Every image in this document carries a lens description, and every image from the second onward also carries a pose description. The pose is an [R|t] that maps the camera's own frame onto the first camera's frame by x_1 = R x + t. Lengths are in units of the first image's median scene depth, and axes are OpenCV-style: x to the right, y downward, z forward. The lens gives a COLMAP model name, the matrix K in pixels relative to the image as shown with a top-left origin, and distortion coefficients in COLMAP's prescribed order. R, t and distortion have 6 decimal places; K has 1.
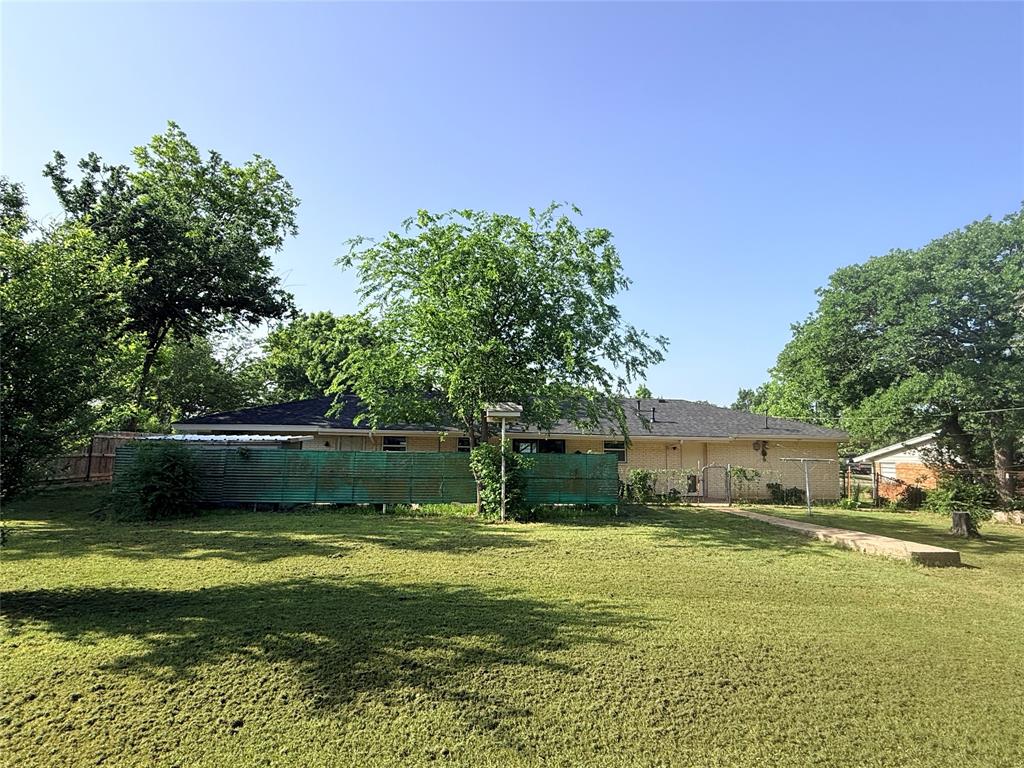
lens RADIAL K [[562.1, 0, 512.0], [0, 562.1, 384.0], [0, 0, 1]] dist [-0.001974, -0.000236]
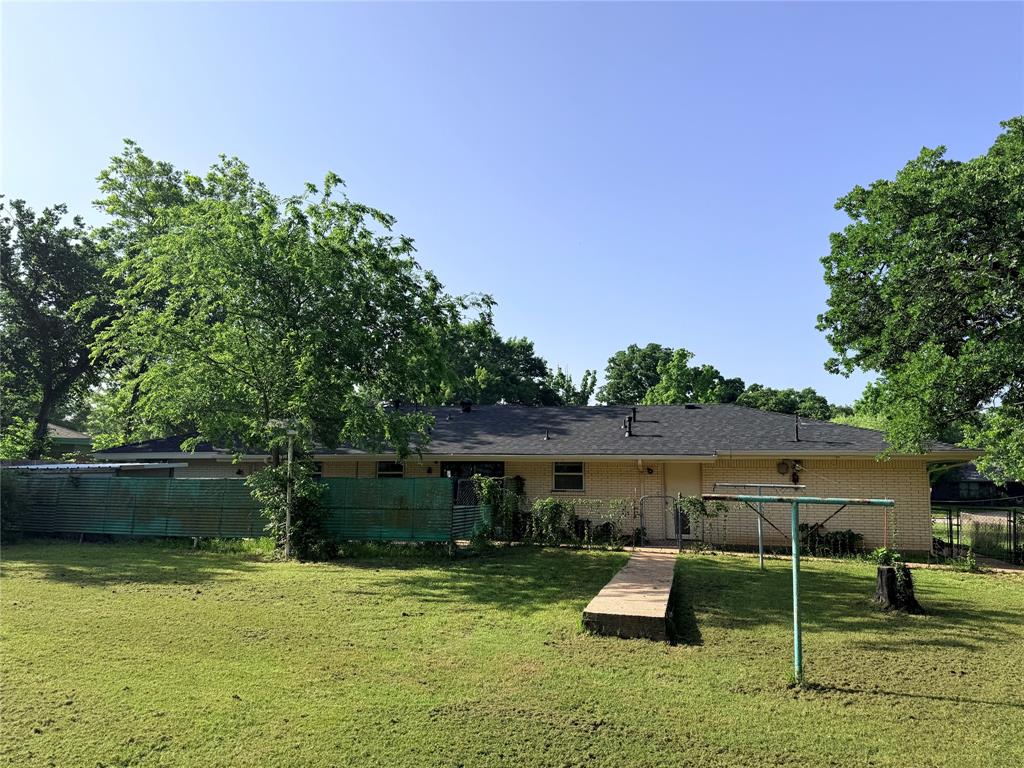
lens RADIAL K [[745.0, 0, 512.0], [0, 745.0, 384.0], [0, 0, 1]] dist [0.011364, 0.001999]
pose [[0.930683, -0.055815, -0.361544, 0.464076], [0.049608, 0.998419, -0.026433, 0.018184], [0.362448, 0.006665, 0.931980, 0.048847]]
